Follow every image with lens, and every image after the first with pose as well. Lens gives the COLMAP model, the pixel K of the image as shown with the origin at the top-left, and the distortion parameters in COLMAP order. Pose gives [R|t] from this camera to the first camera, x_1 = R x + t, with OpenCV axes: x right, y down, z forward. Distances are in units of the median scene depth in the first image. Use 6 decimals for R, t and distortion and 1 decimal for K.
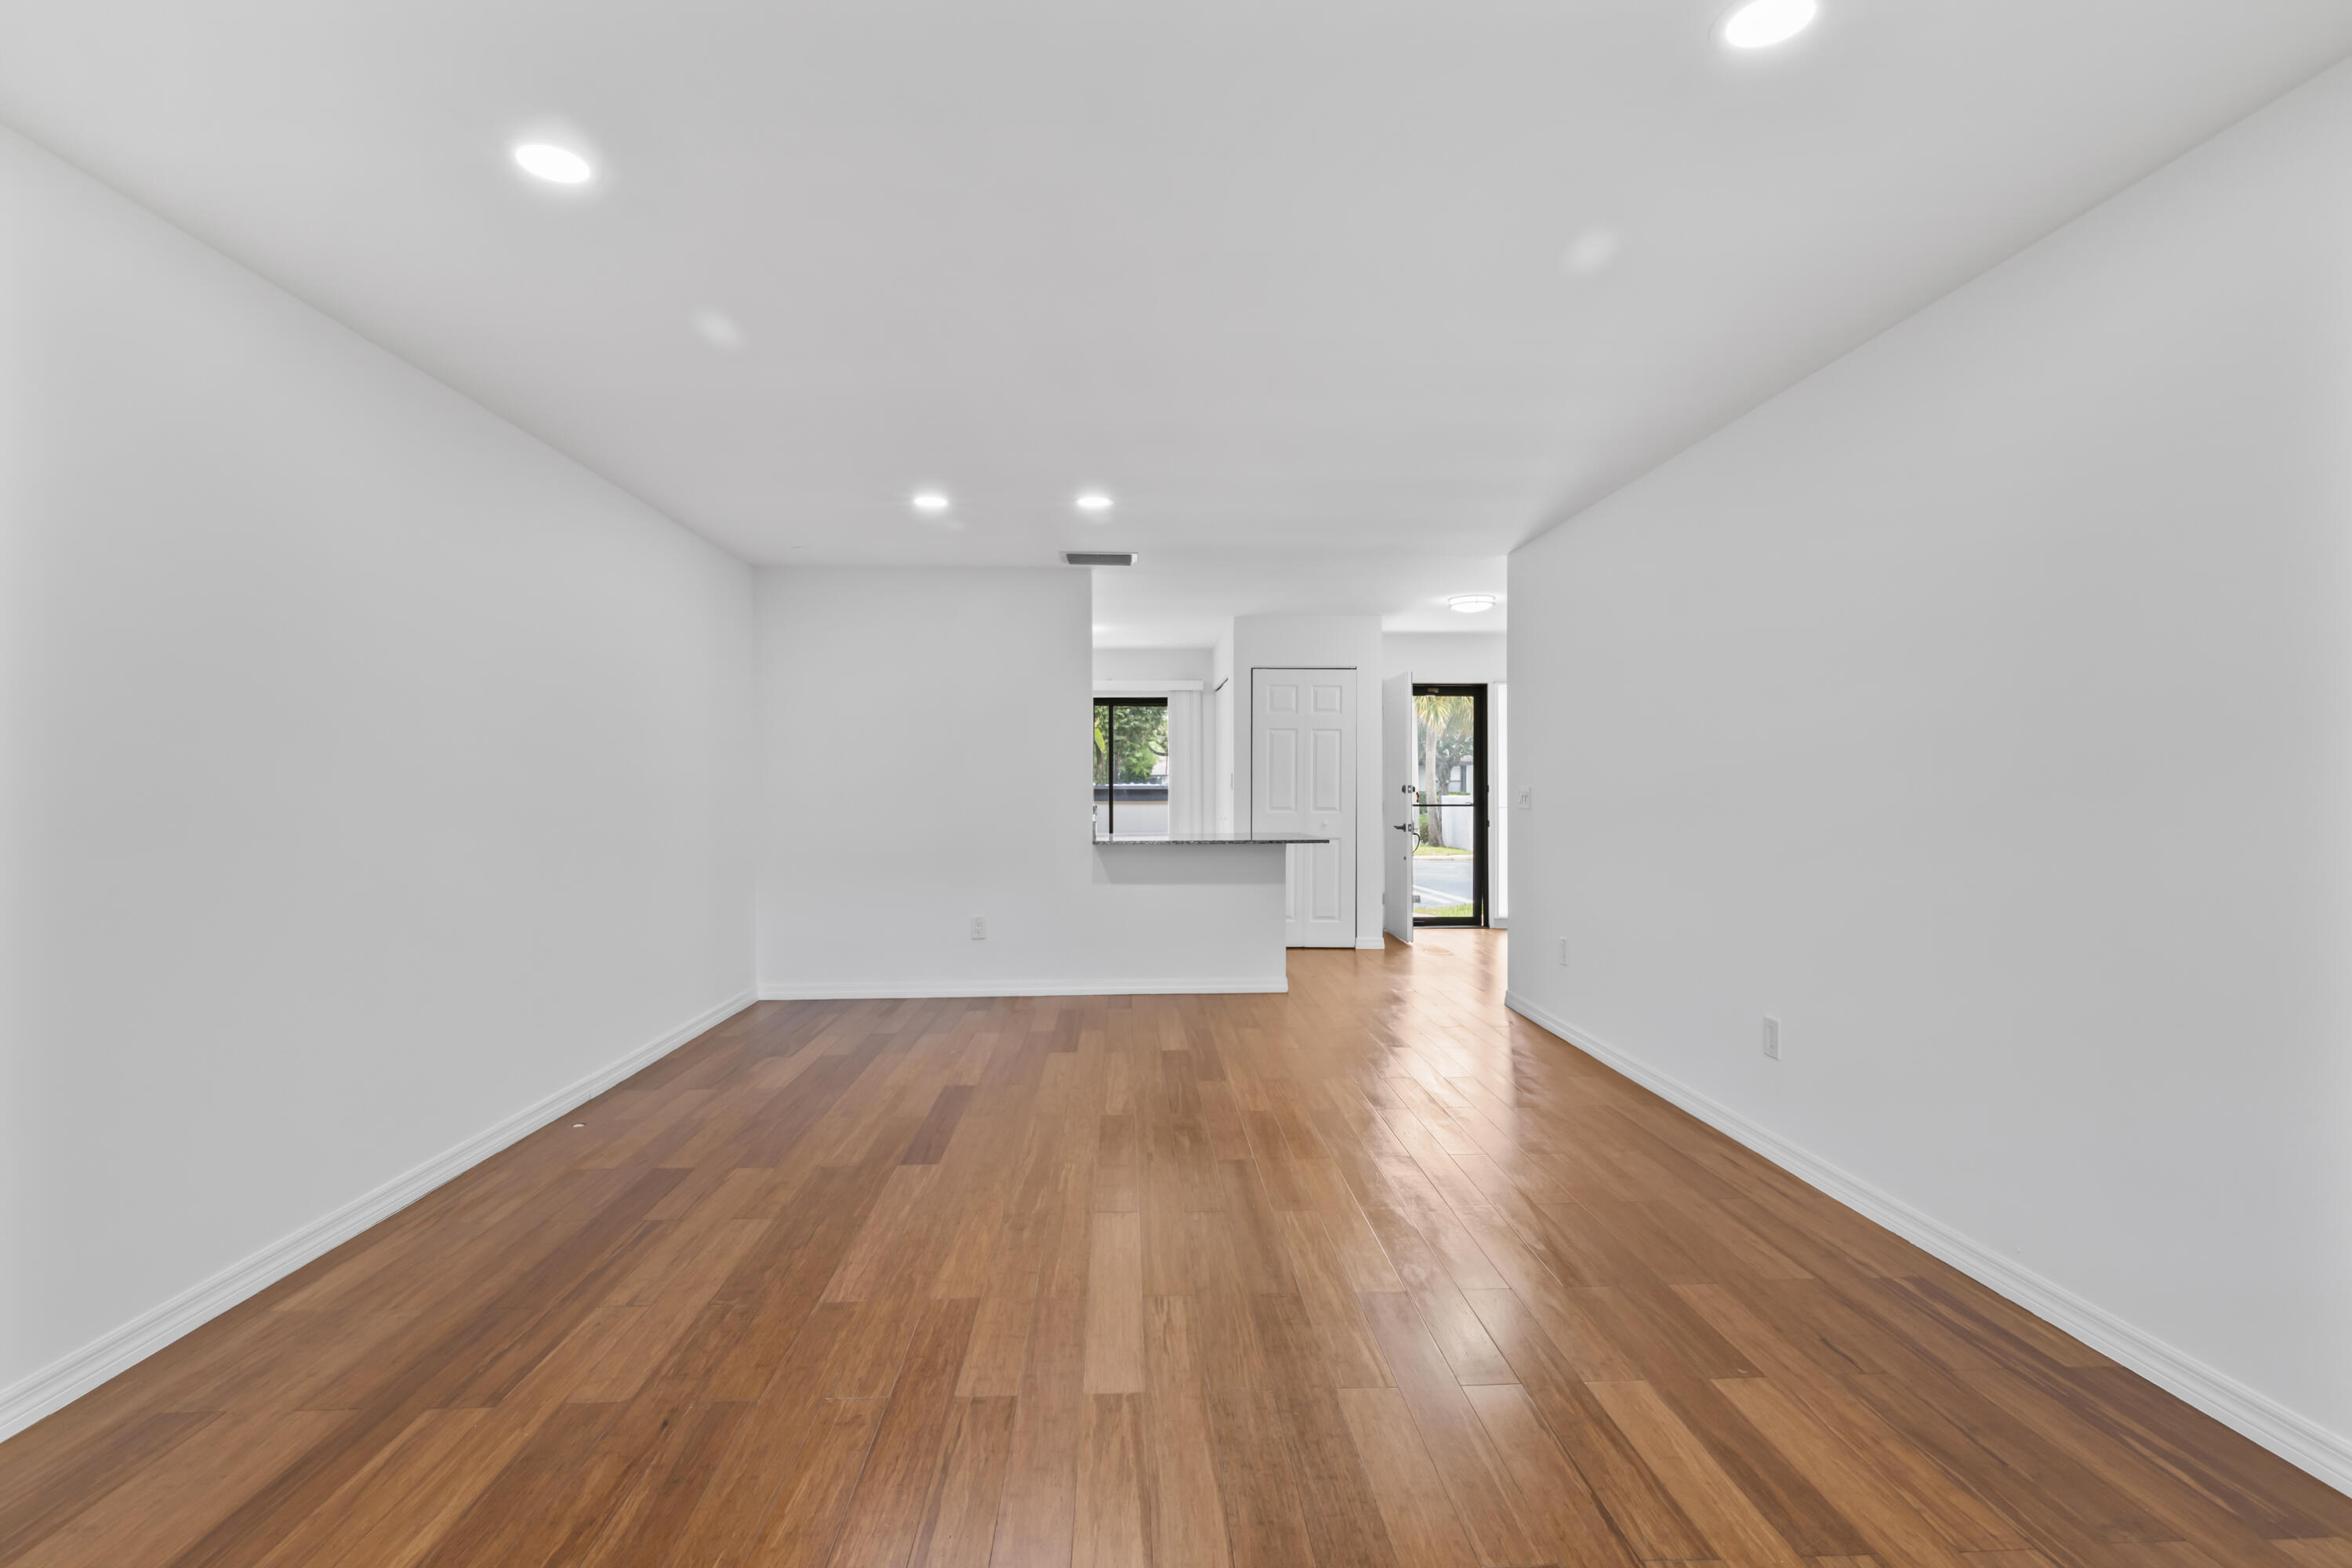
lens RADIAL K [[1107.2, 0, 1173.7], [0, 1107.2, 783.2], [0, 0, 1]] dist [-0.001581, 0.001709]
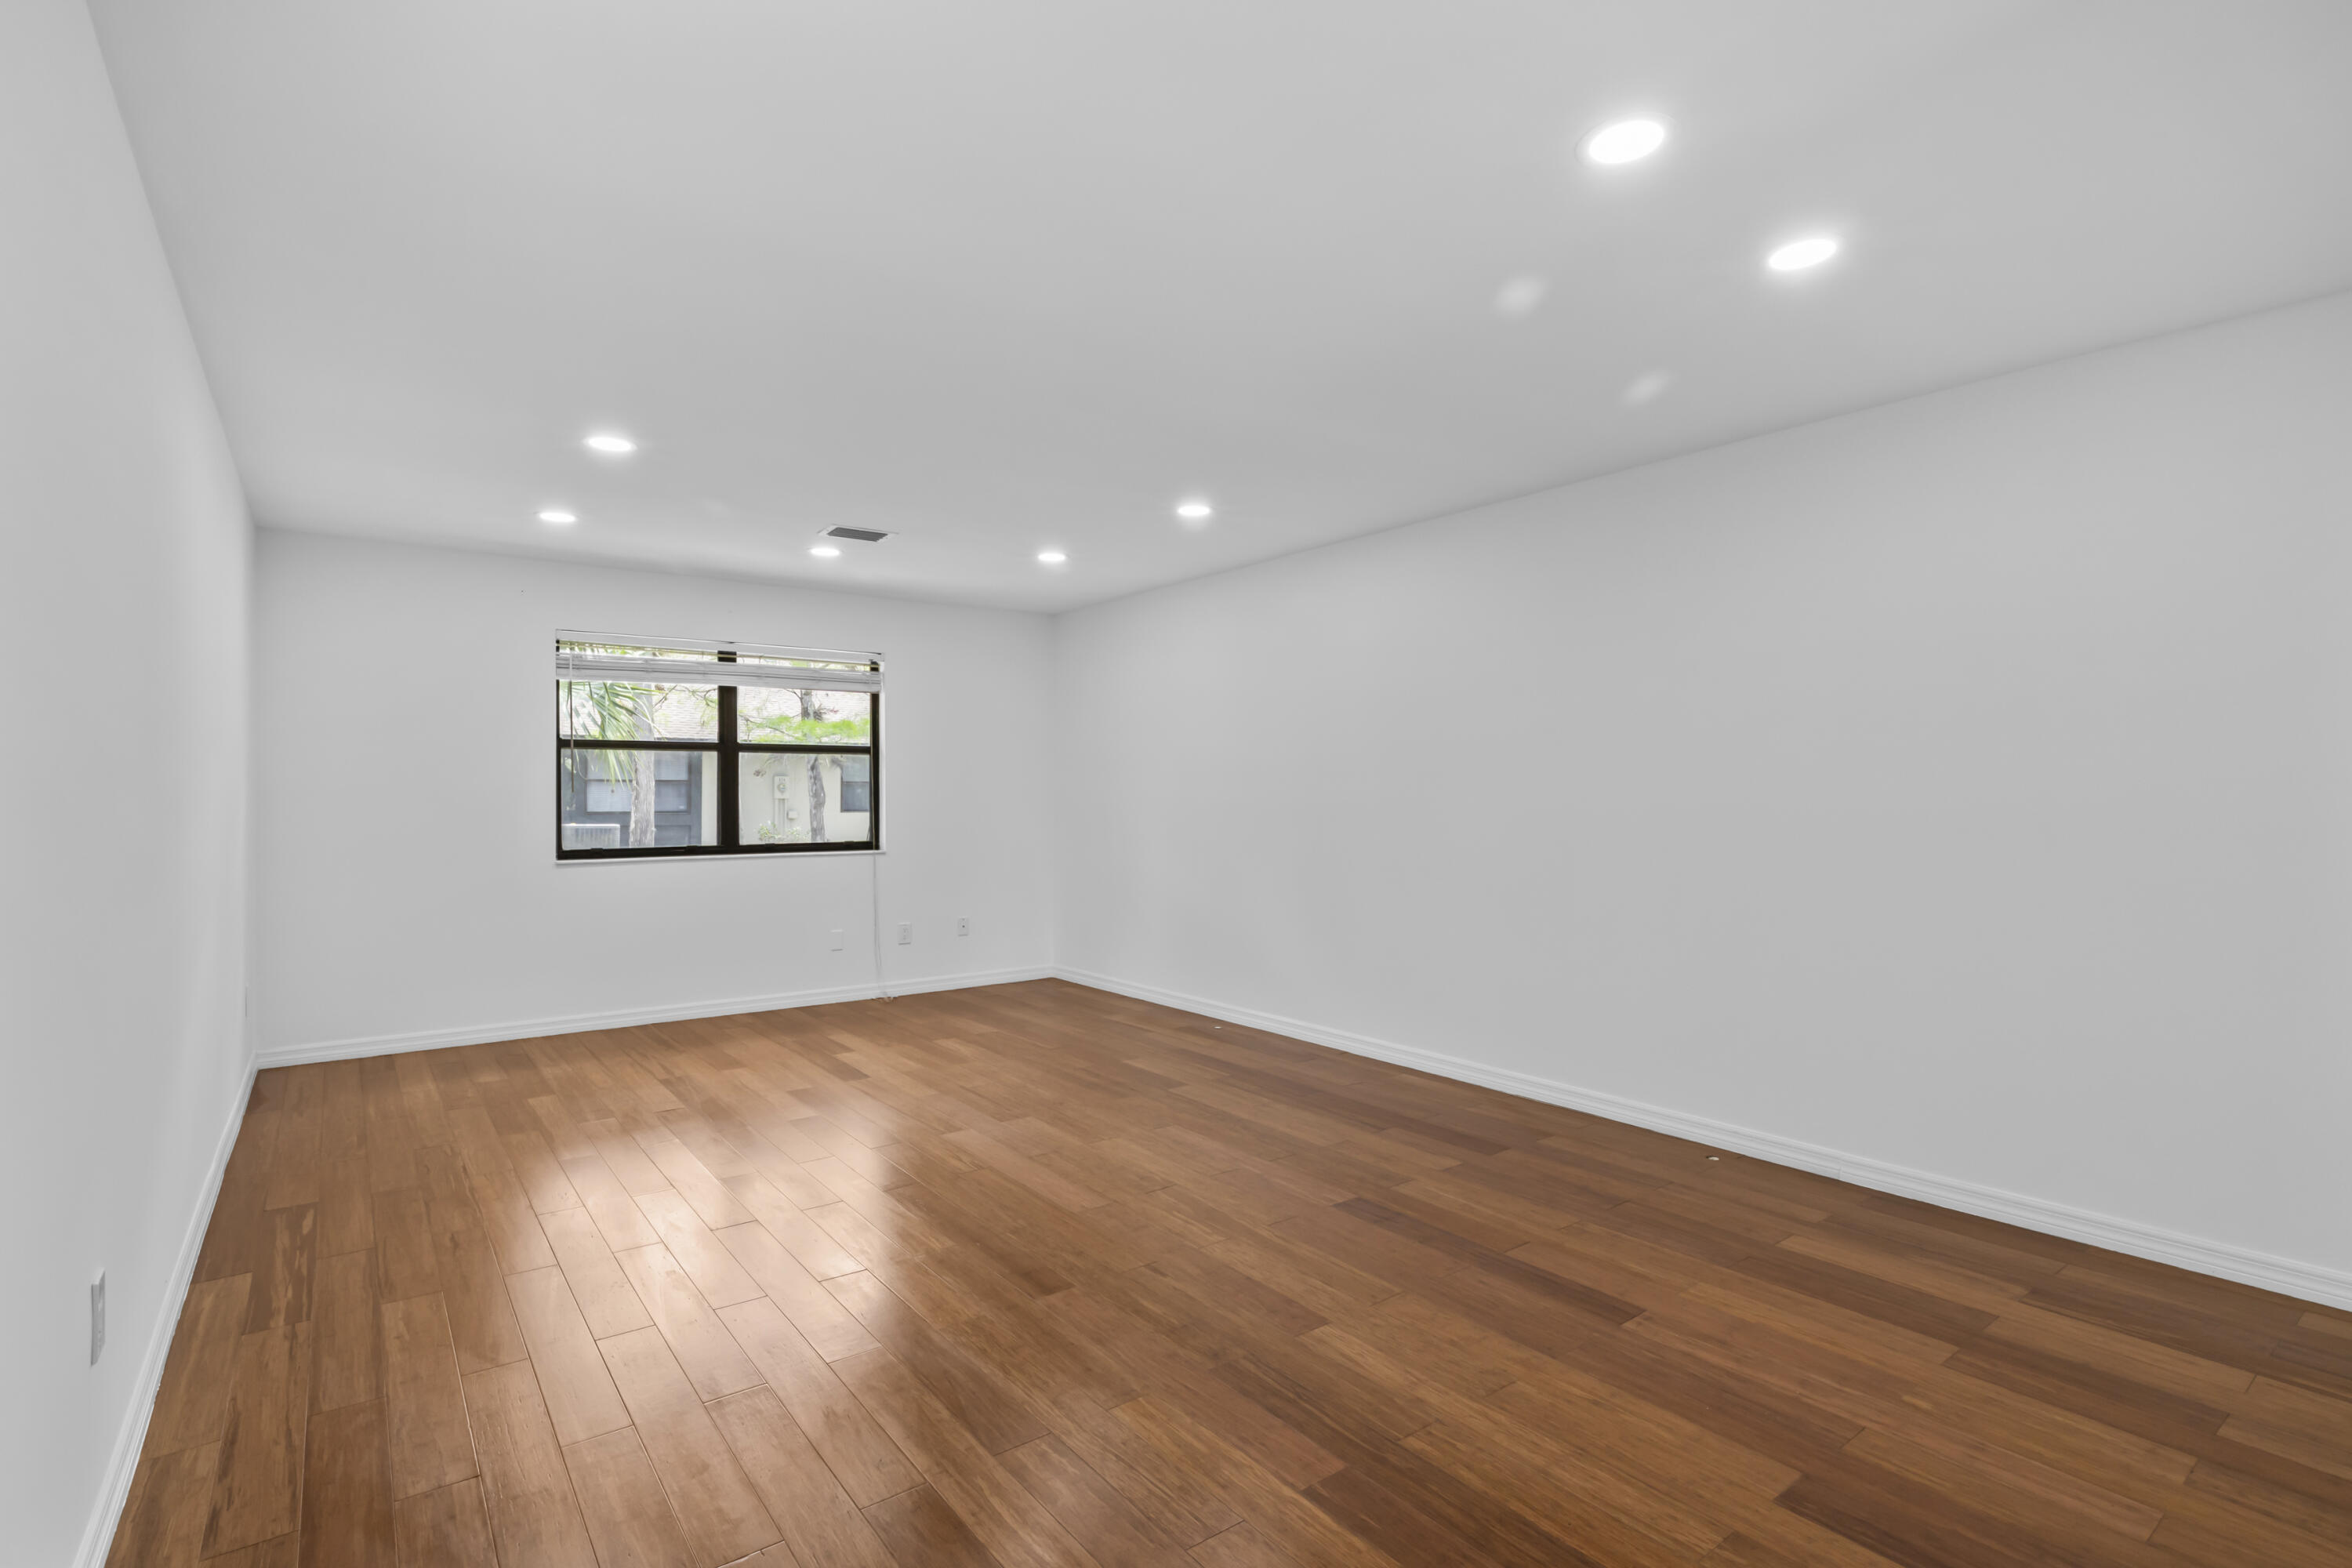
lens RADIAL K [[1107.2, 0, 1181.7], [0, 1107.2, 794.2], [0, 0, 1]] dist [-0.001581, 0.001709]
pose [[-0.823637, 0.000775, -0.567117, 0.398568], [0.002555, 0.999994, -0.002343, -0.003108], [0.567112, -0.003379, -0.823634, 1.603425]]
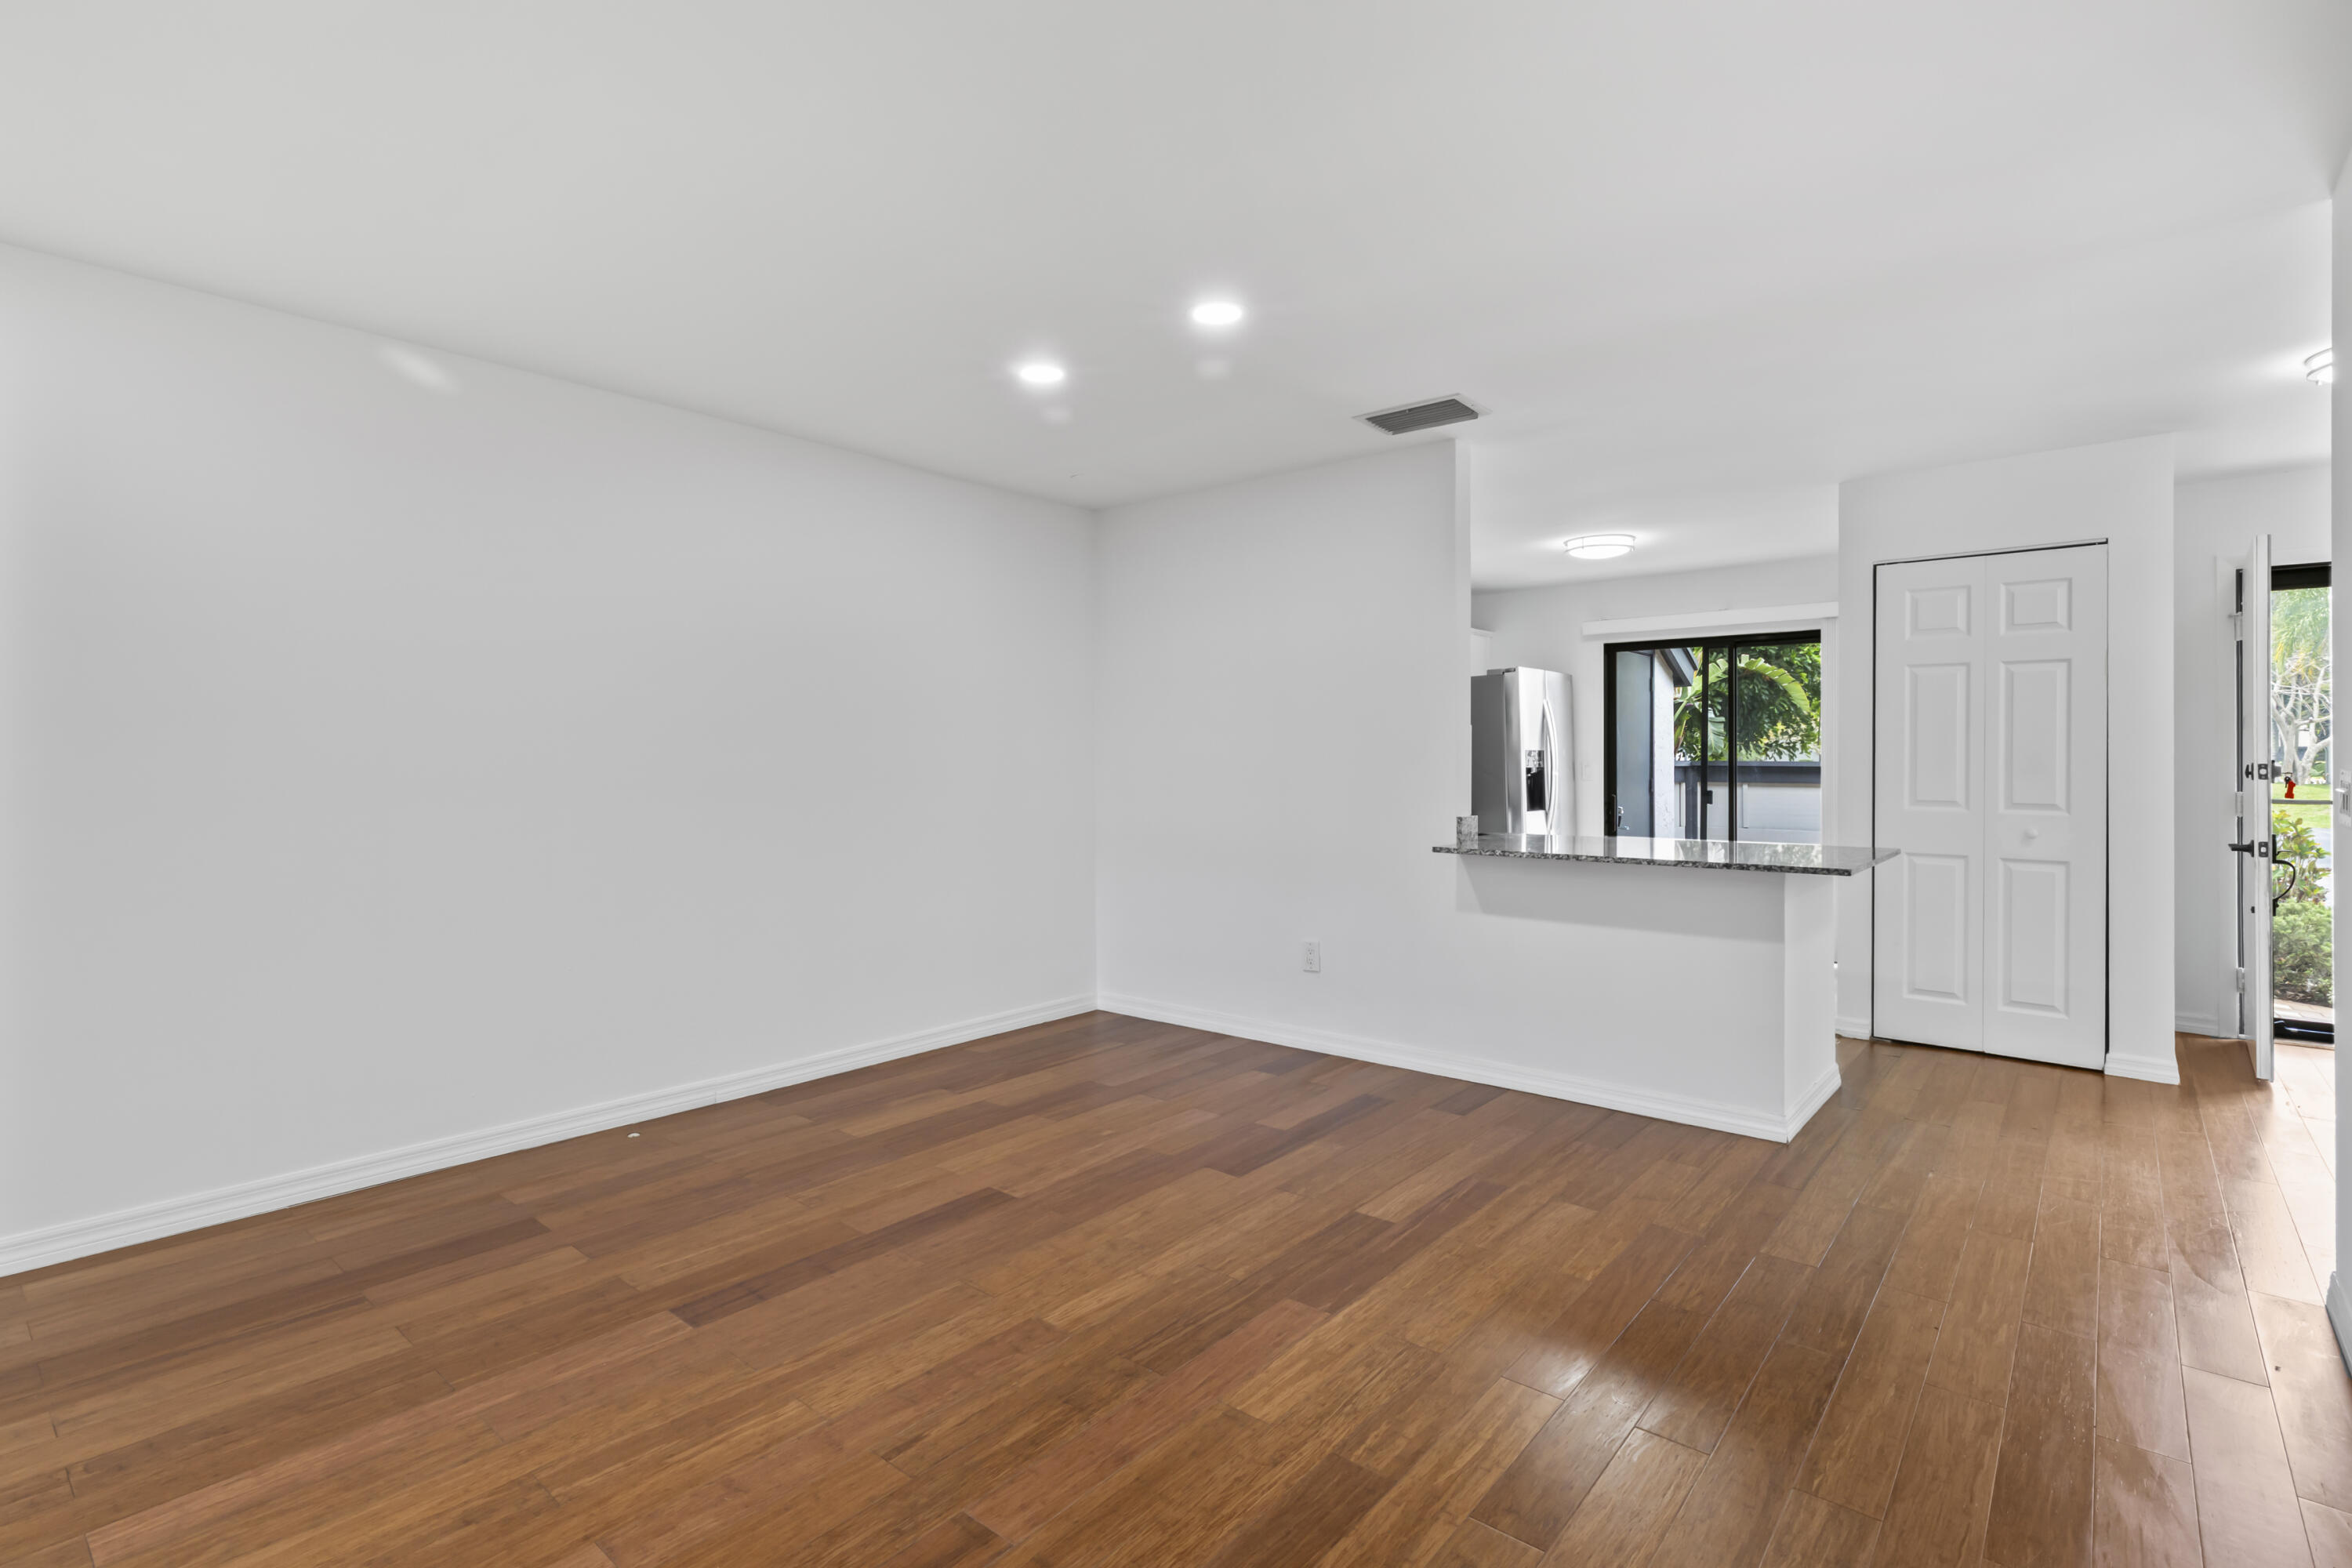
lens RADIAL K [[1107.2, 0, 1153.8], [0, 1107.2, 768.0], [0, 0, 1]] dist [-0.001581, 0.001709]
pose [[0.726331, 0.005987, -0.687320, 0.426445], [0.001572, 0.999945, 0.010372, -0.004463], [0.687344, -0.008614, 0.726281, 0.663220]]
